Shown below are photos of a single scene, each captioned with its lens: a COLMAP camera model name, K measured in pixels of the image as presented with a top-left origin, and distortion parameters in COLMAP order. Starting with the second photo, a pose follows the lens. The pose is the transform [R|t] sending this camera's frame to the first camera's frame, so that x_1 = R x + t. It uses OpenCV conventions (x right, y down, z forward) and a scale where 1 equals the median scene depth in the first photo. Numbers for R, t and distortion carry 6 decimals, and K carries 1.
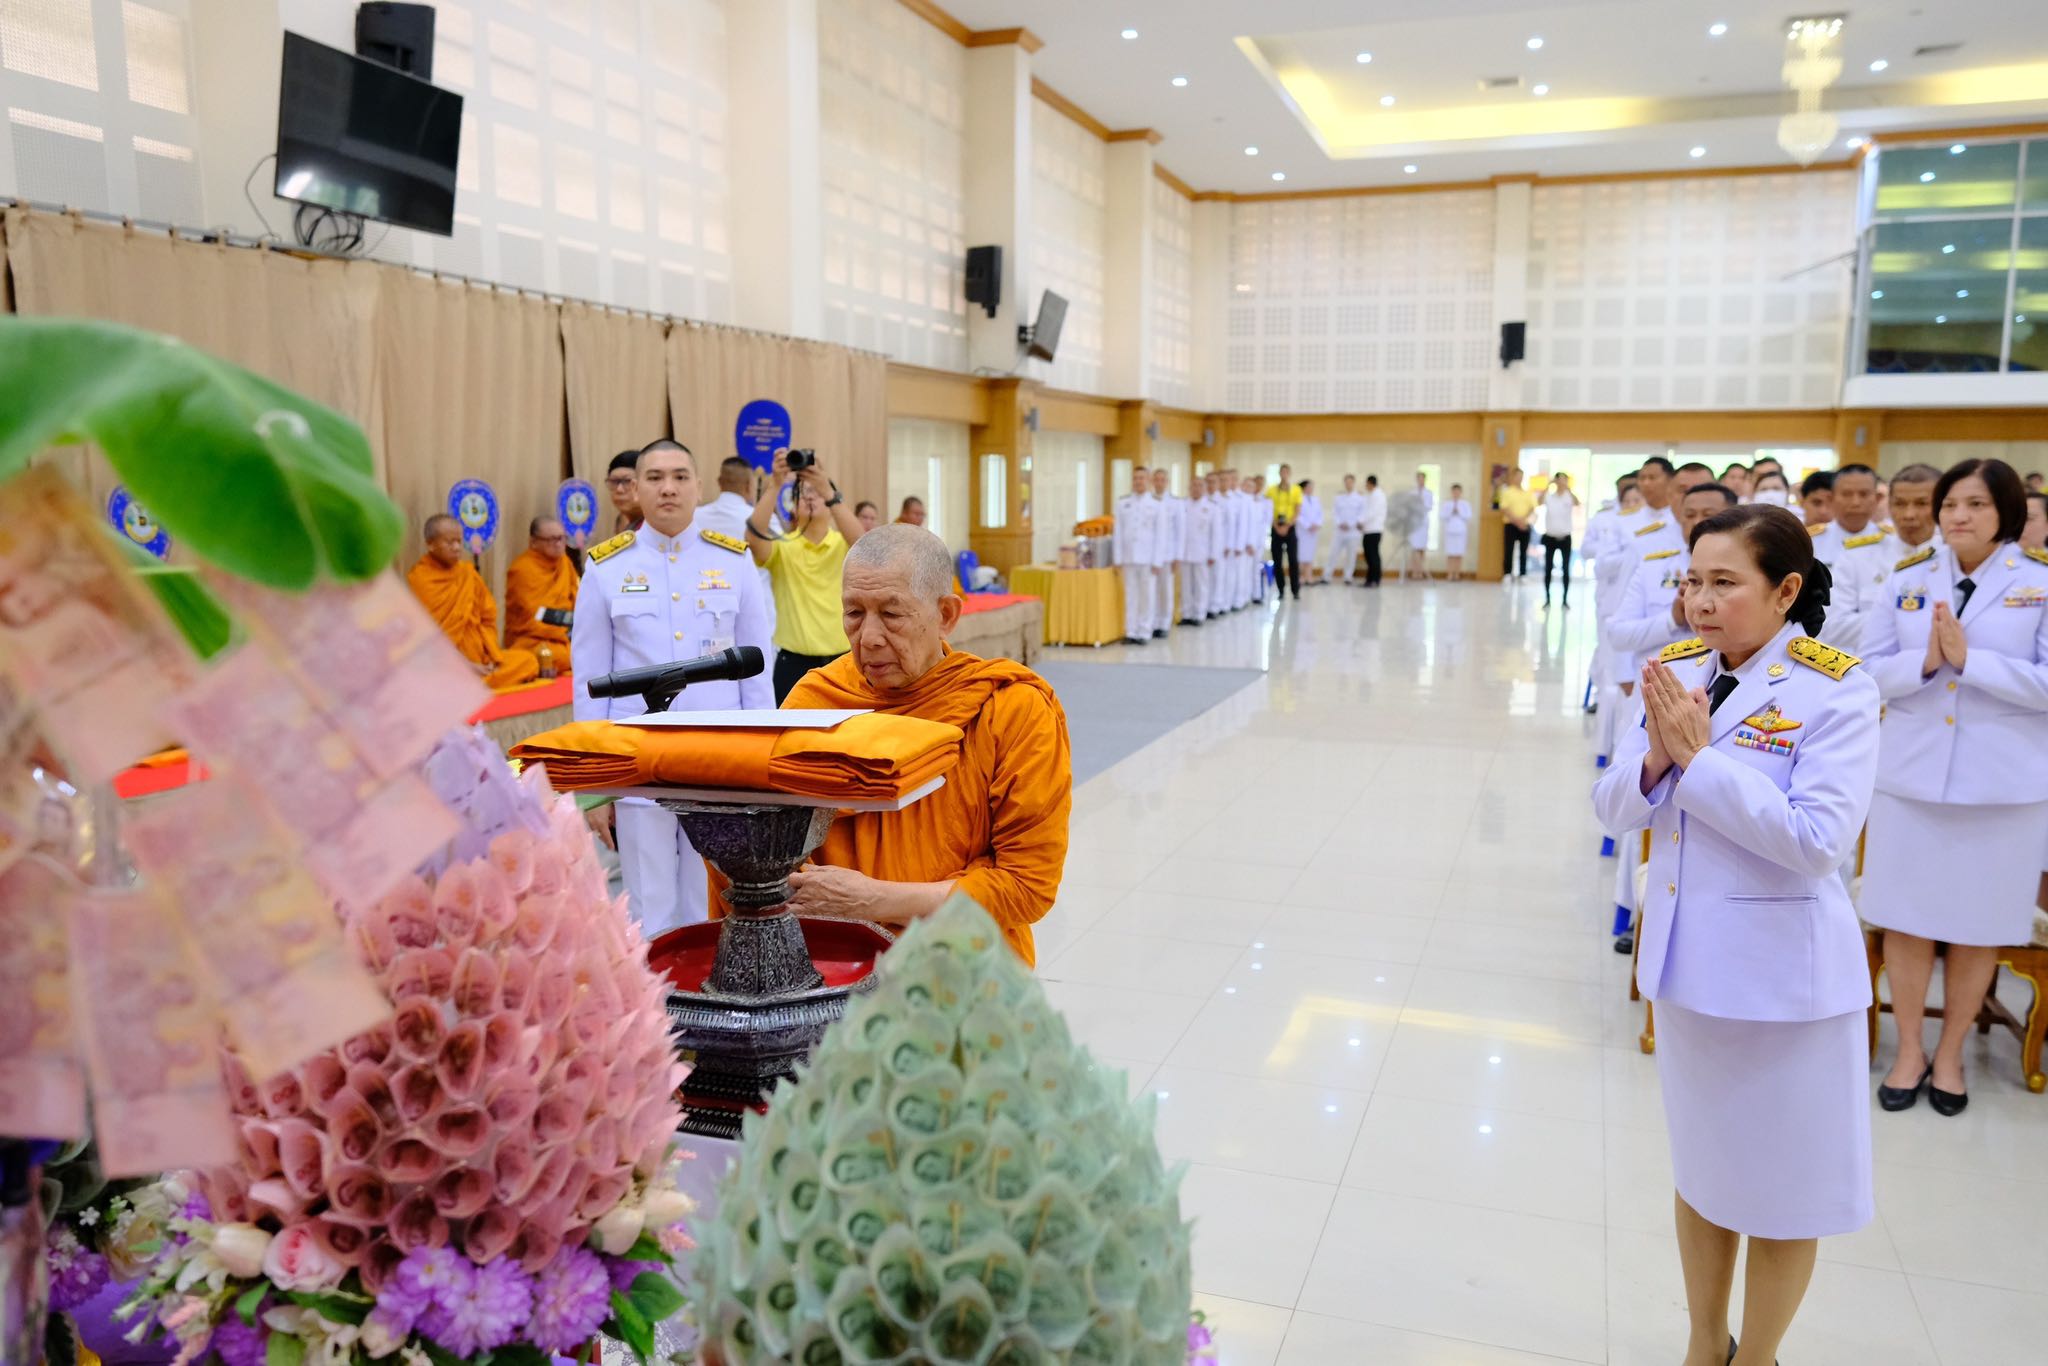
lens RADIAL K [[1576.2, 0, 1024.0], [0, 1576.2, 683.0], [0, 0, 1]] dist [-0.010658, 0.015140]
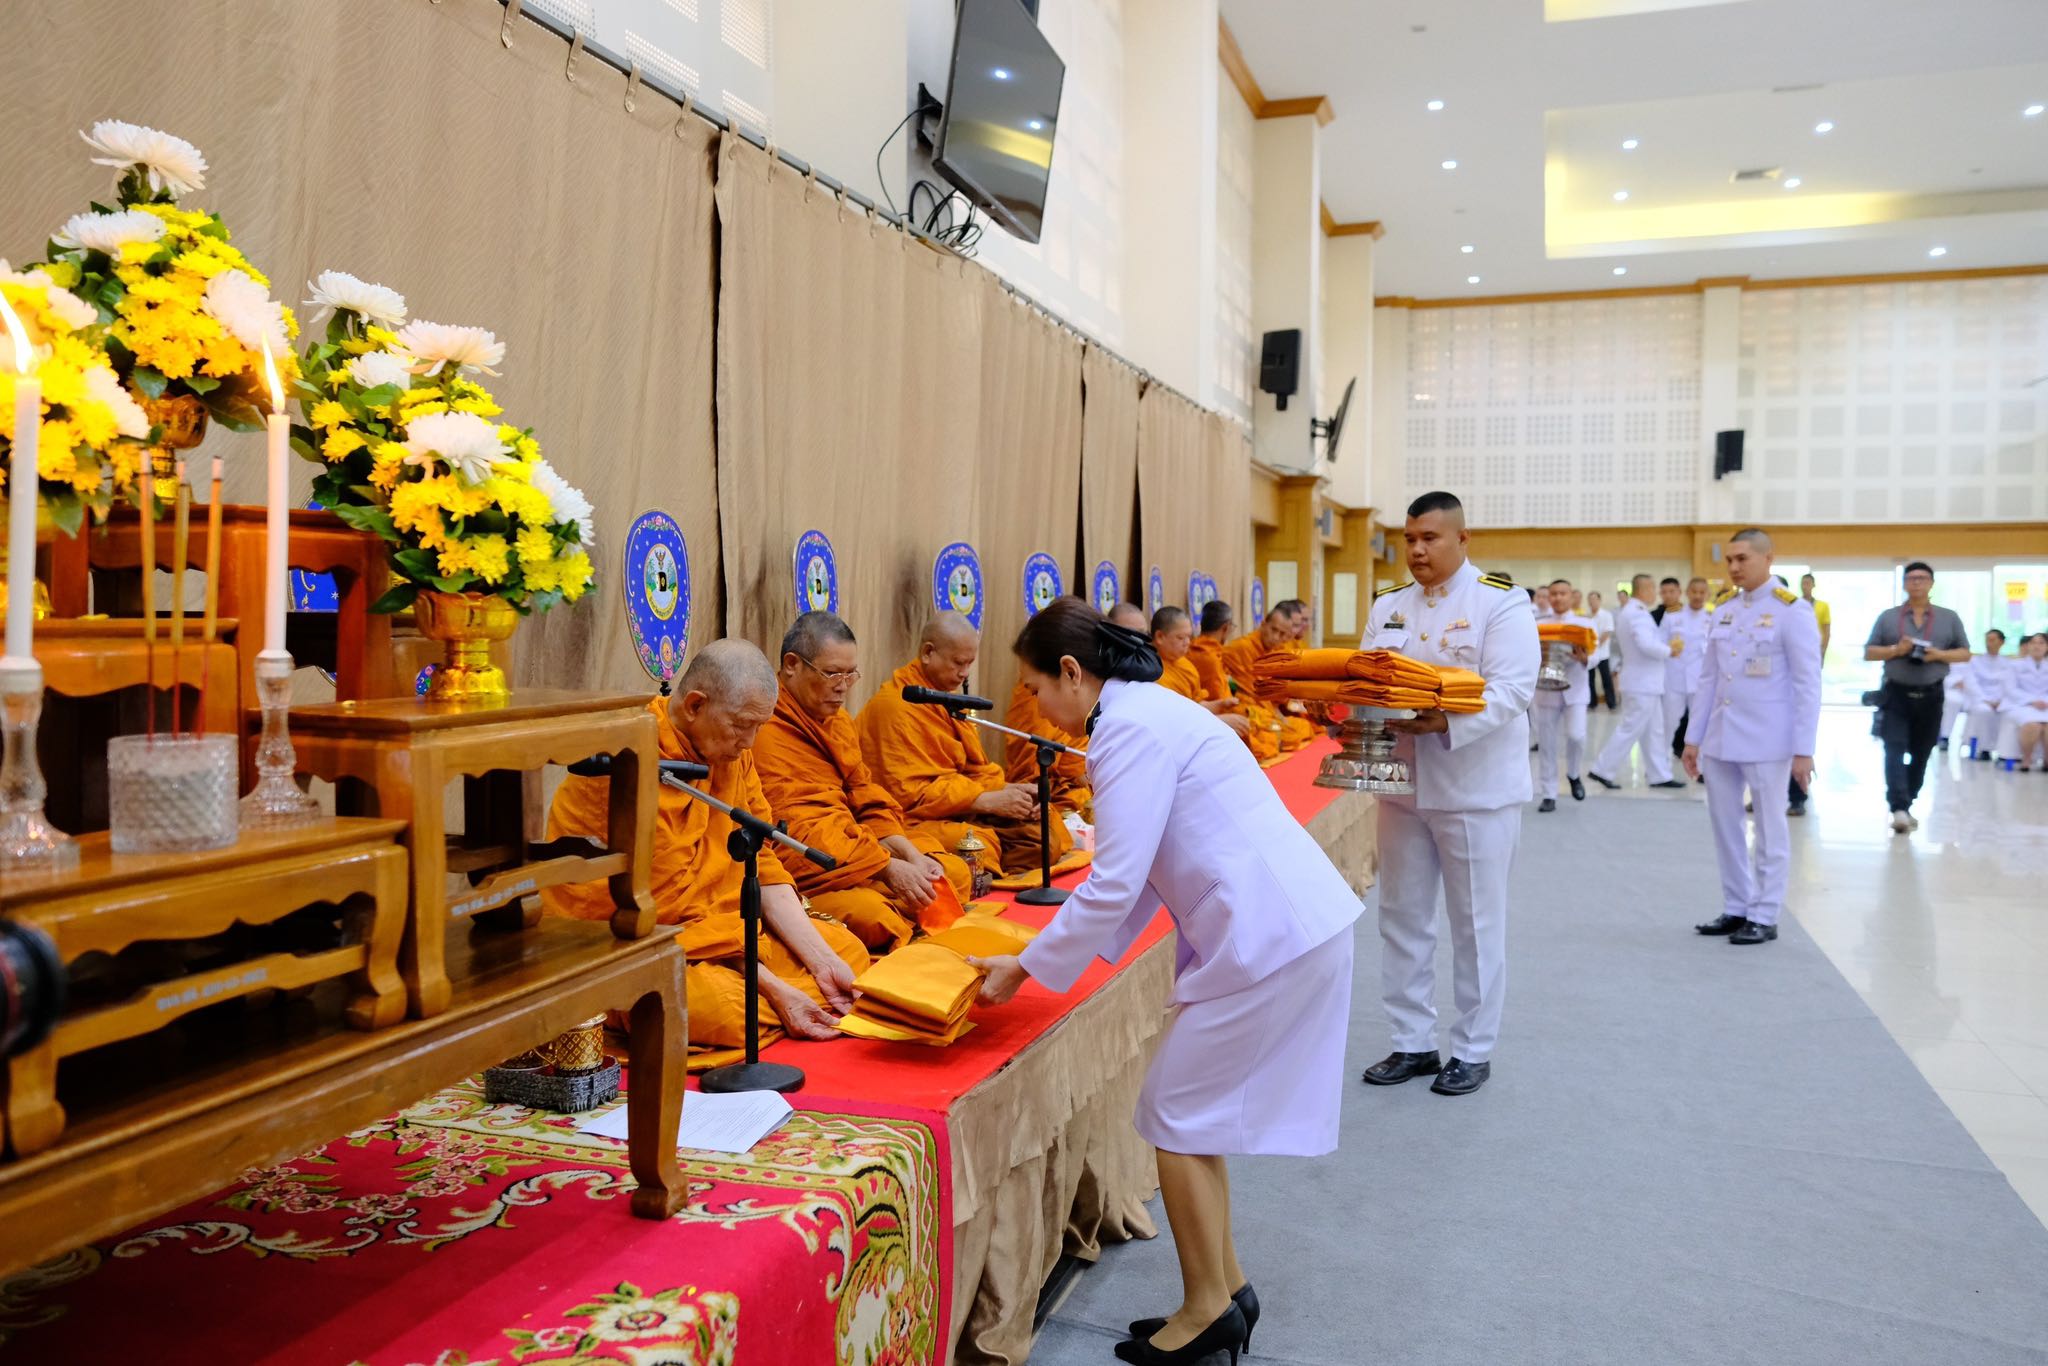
lens RADIAL K [[1575.5, 0, 1023.7], [0, 1575.5, 696.2], [0, 0, 1]] dist [-0.008392, 0.009309]
pose [[0.999848, -0.000591, 0.017410, -0.128517], [0.001911, 0.997117, -0.075853, -0.000129], [-0.017315, 0.075875, 0.996967, 0.080039]]
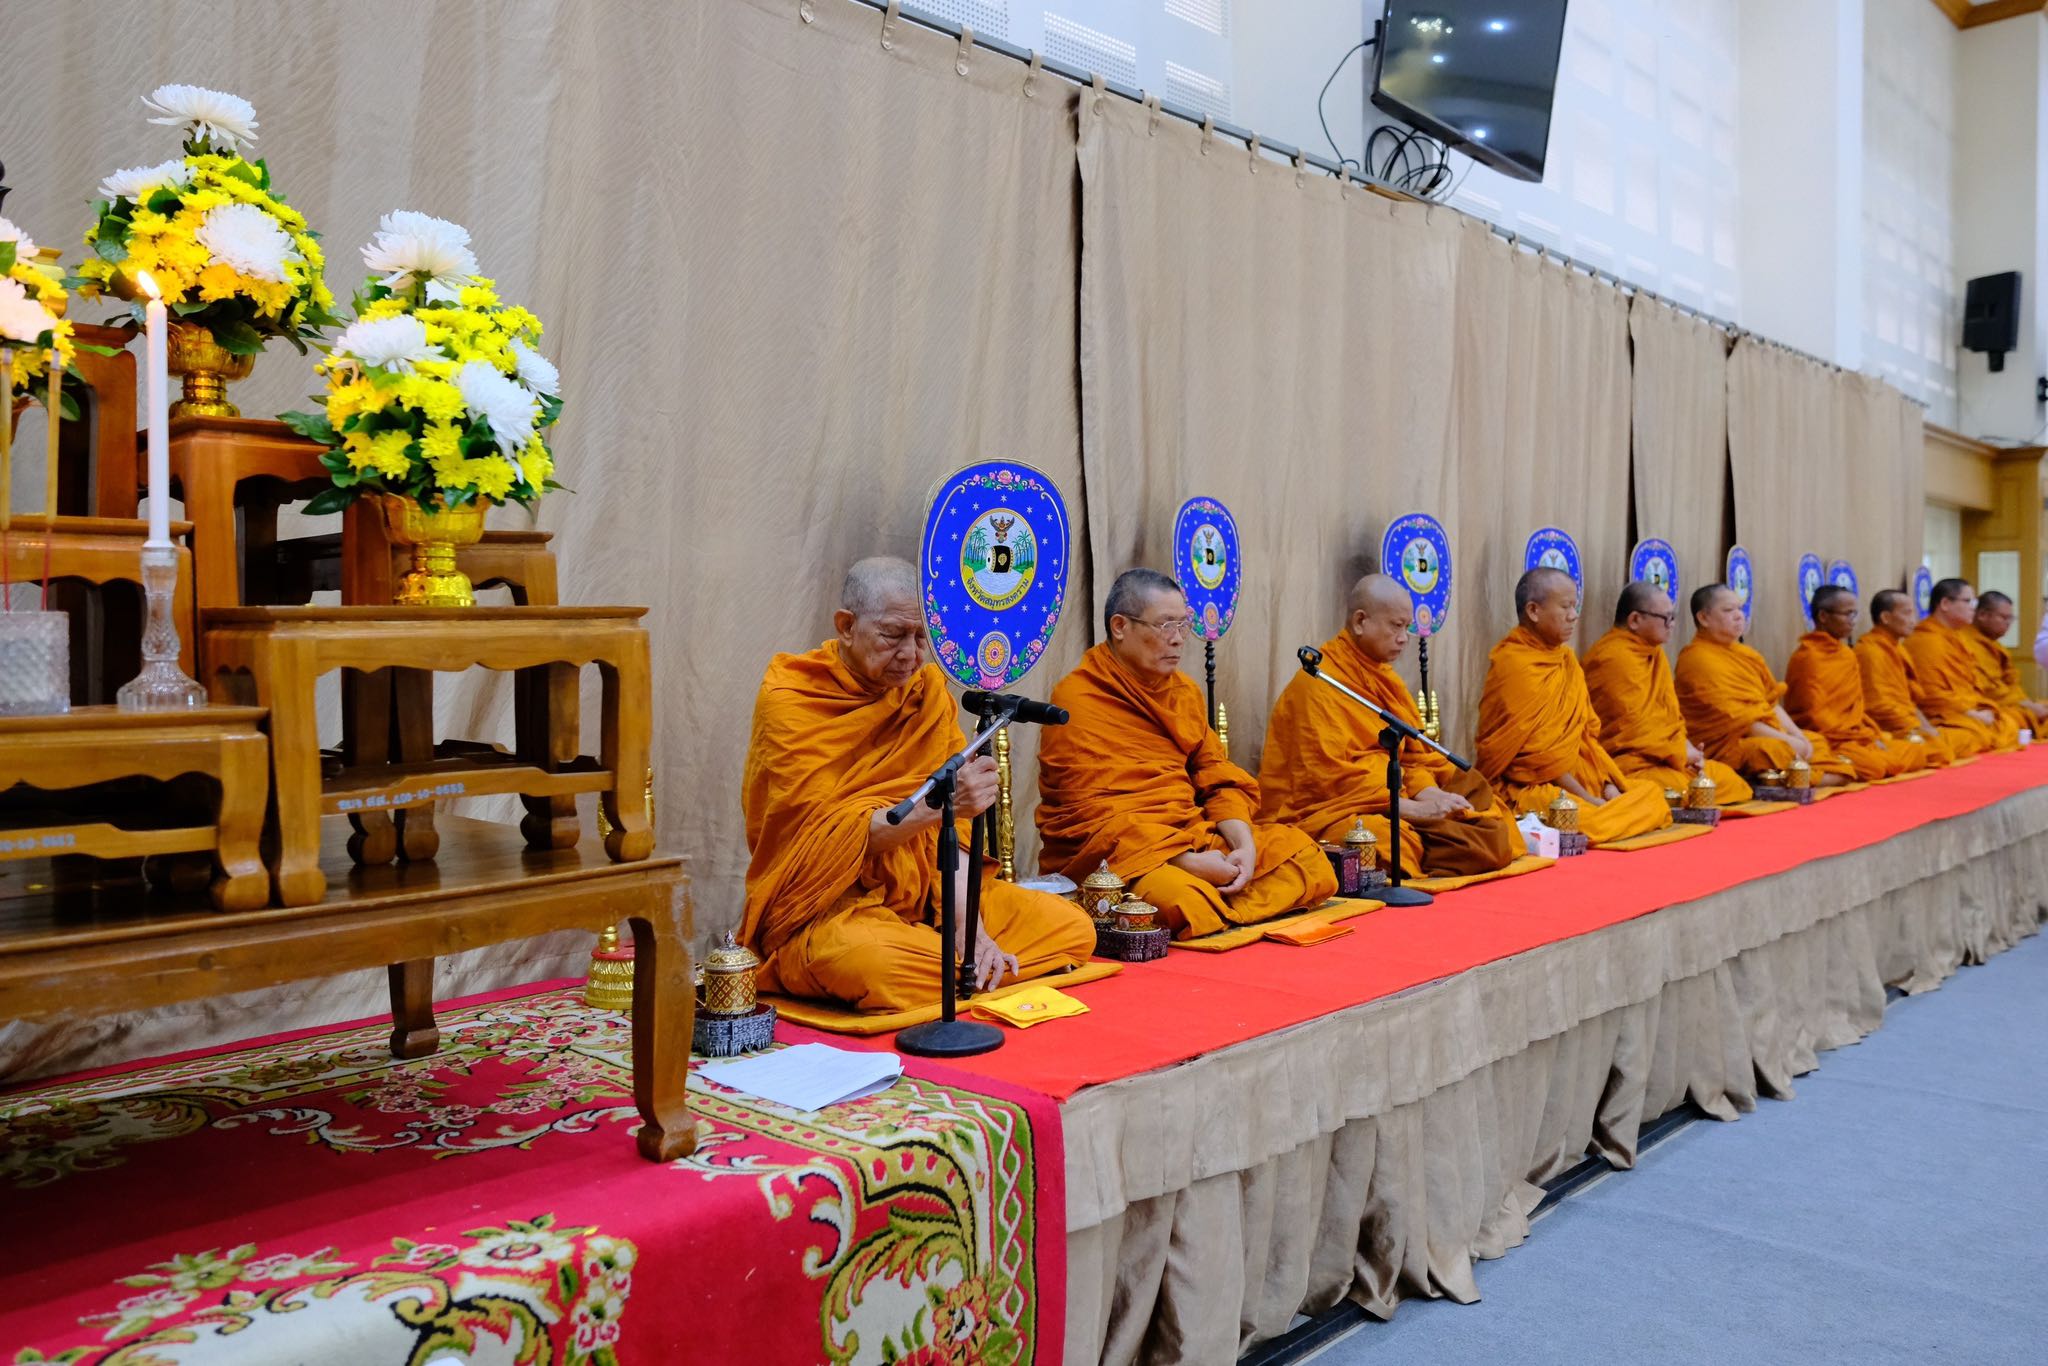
lens RADIAL K [[1576.2, 0, 1024.0], [0, 1576.2, 683.0], [0, 0, 1]] dist [-0.010658, 0.015140]
pose [[0.913032, 0.000117, -0.407888, -0.096483], [-0.041412, 0.994859, -0.092412, 0.003839], [0.405780, 0.101267, 0.908343, 0.099141]]
